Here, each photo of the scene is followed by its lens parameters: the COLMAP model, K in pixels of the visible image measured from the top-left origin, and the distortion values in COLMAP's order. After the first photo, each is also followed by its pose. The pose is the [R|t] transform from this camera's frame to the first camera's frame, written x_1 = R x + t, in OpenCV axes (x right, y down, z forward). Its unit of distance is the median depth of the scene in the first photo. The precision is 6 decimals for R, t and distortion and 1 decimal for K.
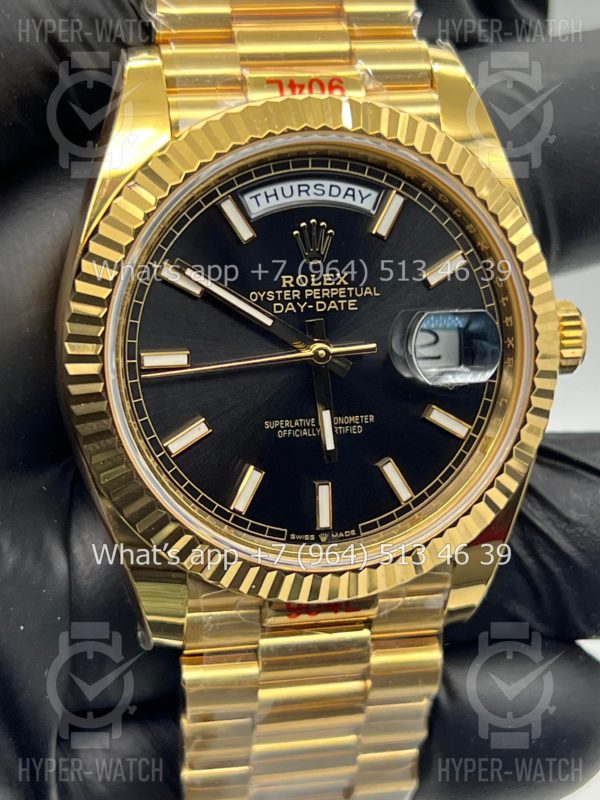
lens RADIAL K [[1884.8, 0, 298.1], [0, 1884.8, 395.6], [0, 0, 1]] dist [0.163691, 0.000000]
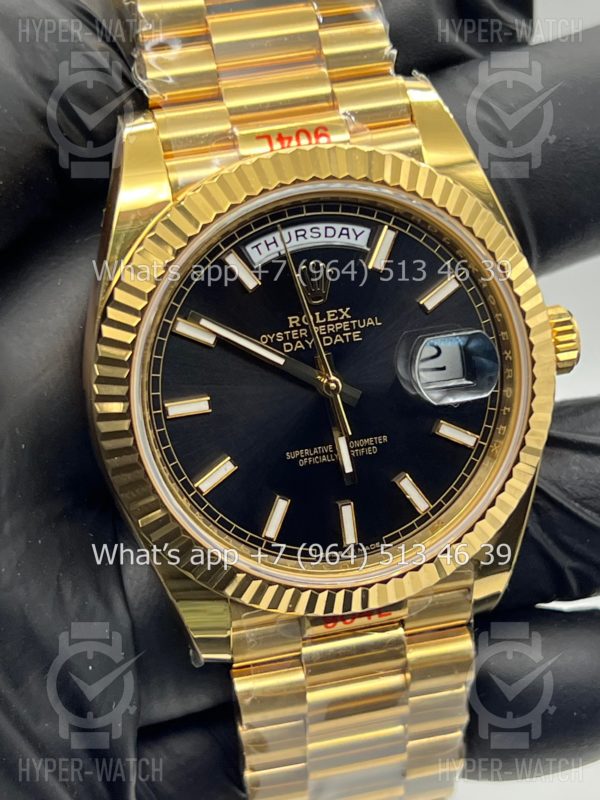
lens RADIAL K [[1884.8, 0, 298.7], [0, 1884.8, 403.6], [0, 0, 1]] dist [0.163691, 0.000000]
pose [[0.994928, -0.096469, -0.028514, 0.022772], [0.098287, 0.992601, 0.071299, -0.089683], [0.021425, -0.073740, 0.997047, -0.069913]]
